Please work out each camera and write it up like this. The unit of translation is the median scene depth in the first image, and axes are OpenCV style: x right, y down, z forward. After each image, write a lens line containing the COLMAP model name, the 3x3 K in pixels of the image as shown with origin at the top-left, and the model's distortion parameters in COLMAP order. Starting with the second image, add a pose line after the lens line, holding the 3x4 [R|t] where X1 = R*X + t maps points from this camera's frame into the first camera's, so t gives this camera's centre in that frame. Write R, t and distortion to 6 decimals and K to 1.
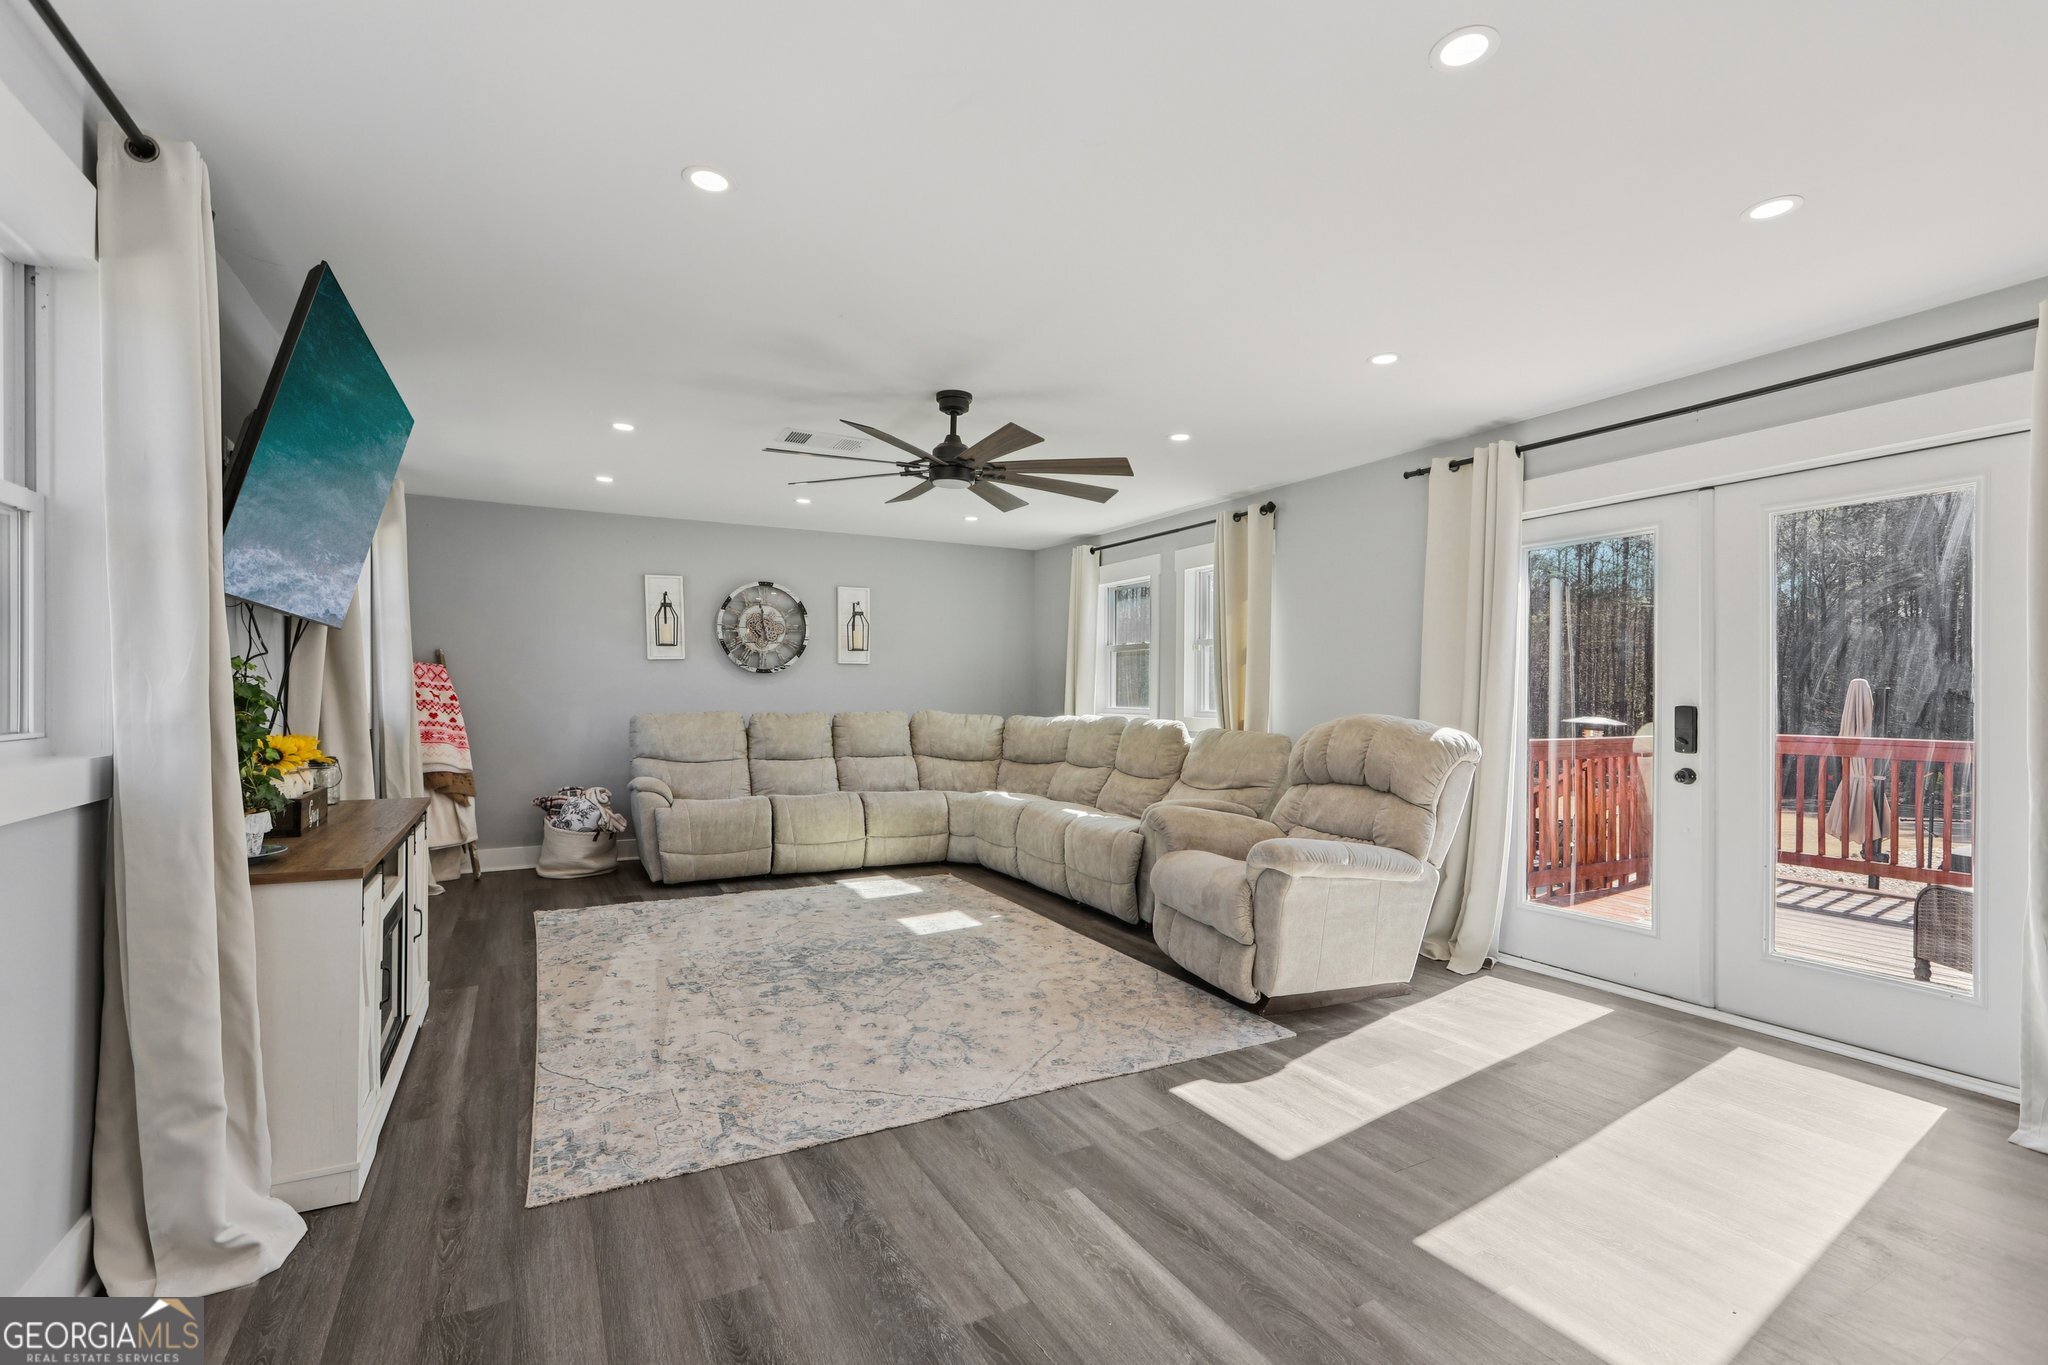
lens RADIAL K [[932.2, 0, 1030.3], [0, 932.2, 701.6], [0, 0, 1]] dist [-0.003278, 0.001890]
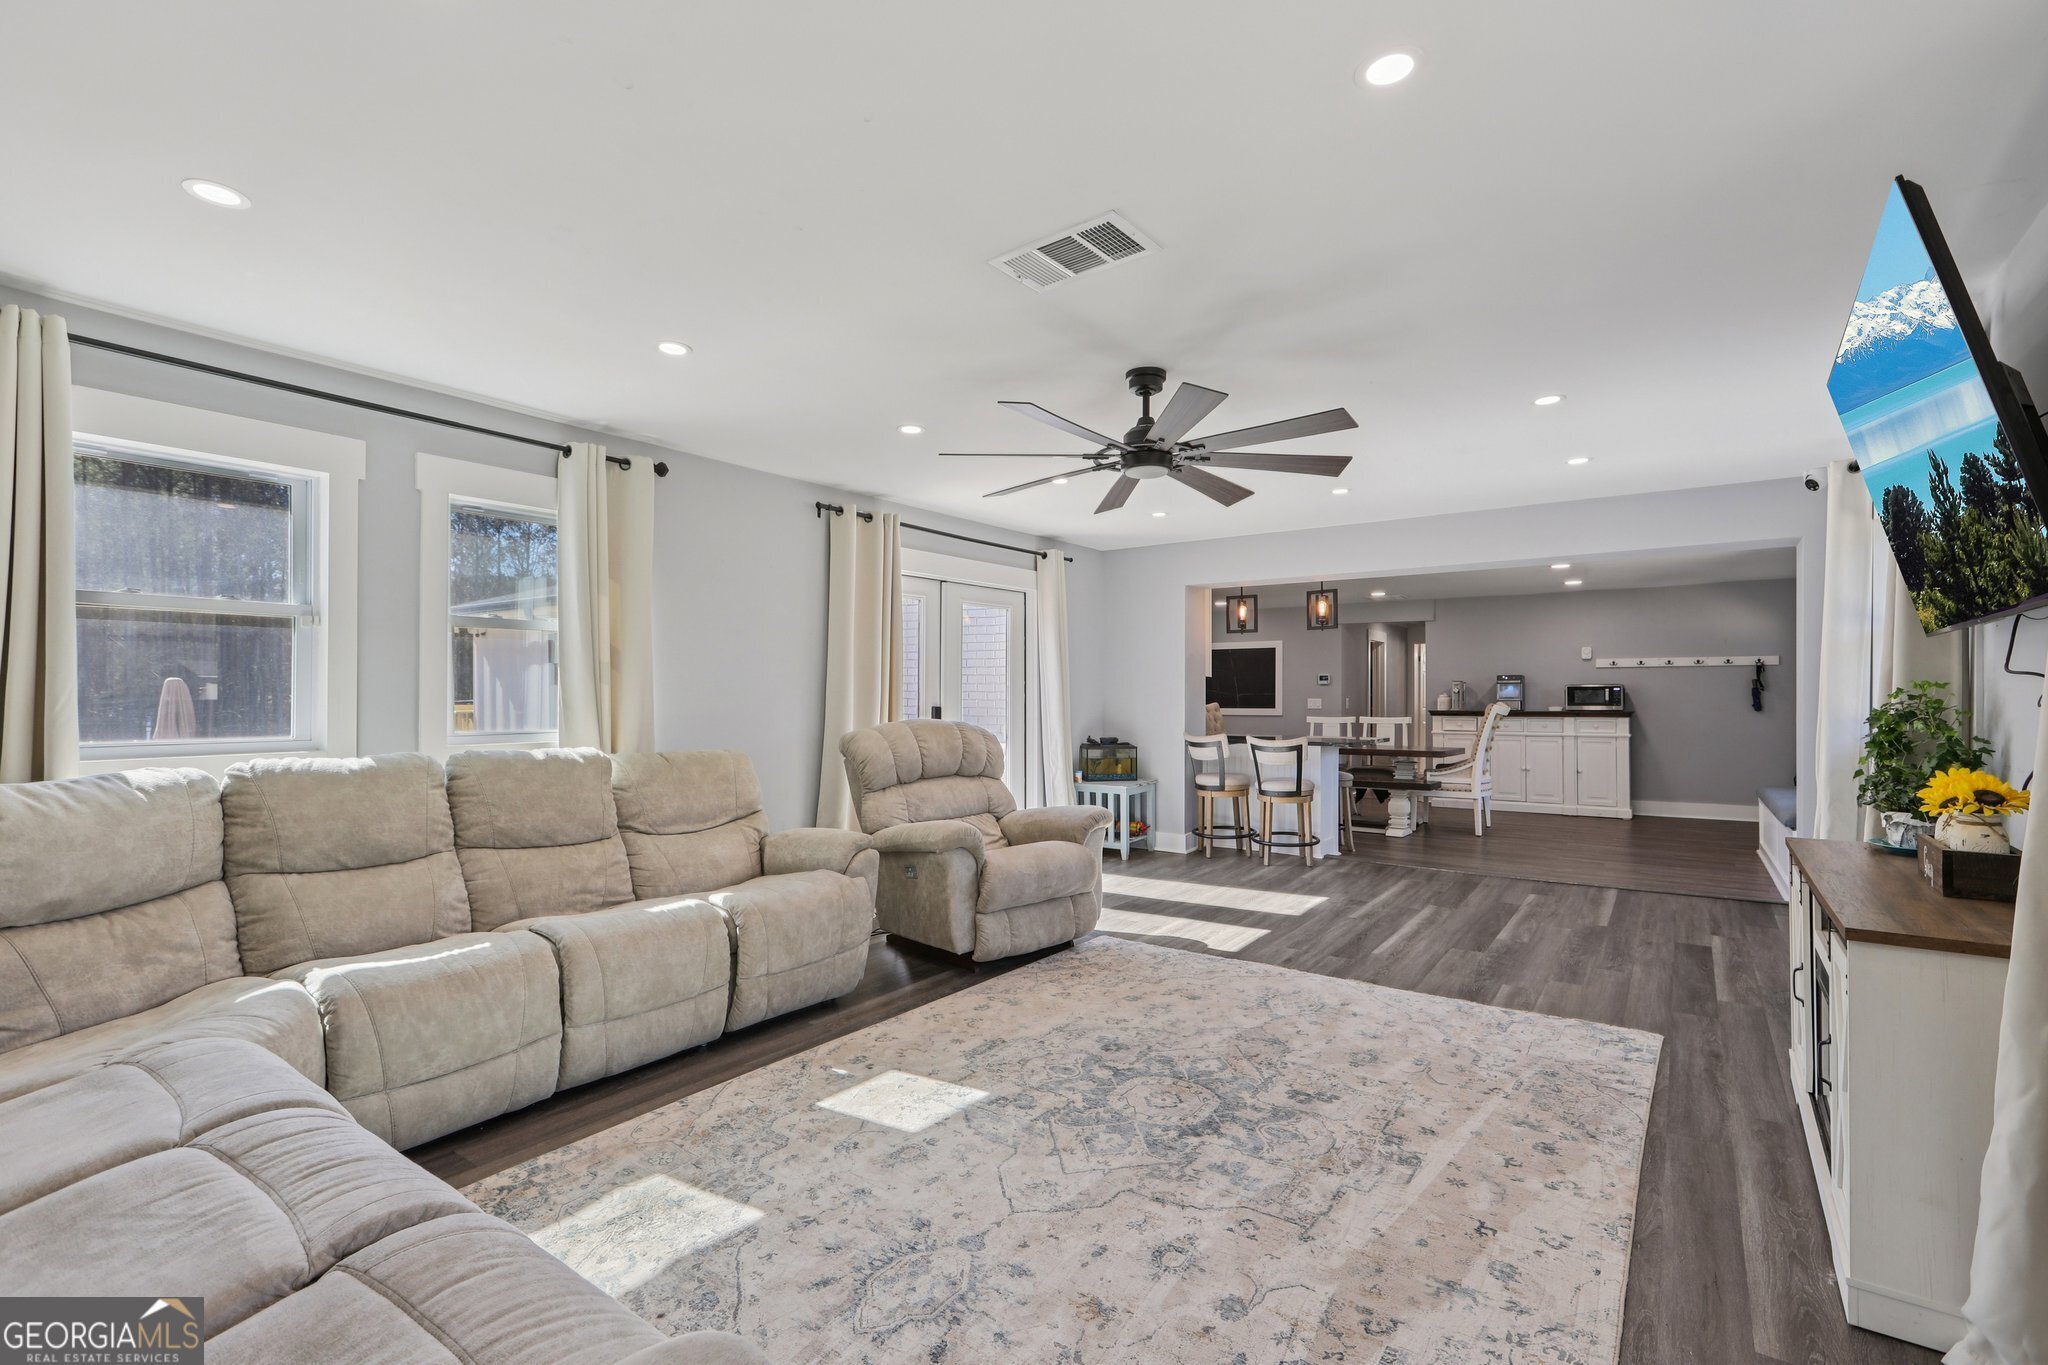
lens RADIAL K [[932.2, 0, 1024.7], [0, 932.2, 692.9], [0, 0, 1]] dist [-0.003278, 0.001890]
pose [[-0.442997, -0.005742, 0.896505, -0.797718], [0.004288, 0.999954, 0.008523, -0.030616], [-0.896513, 0.007620, -0.442952, 1.443064]]
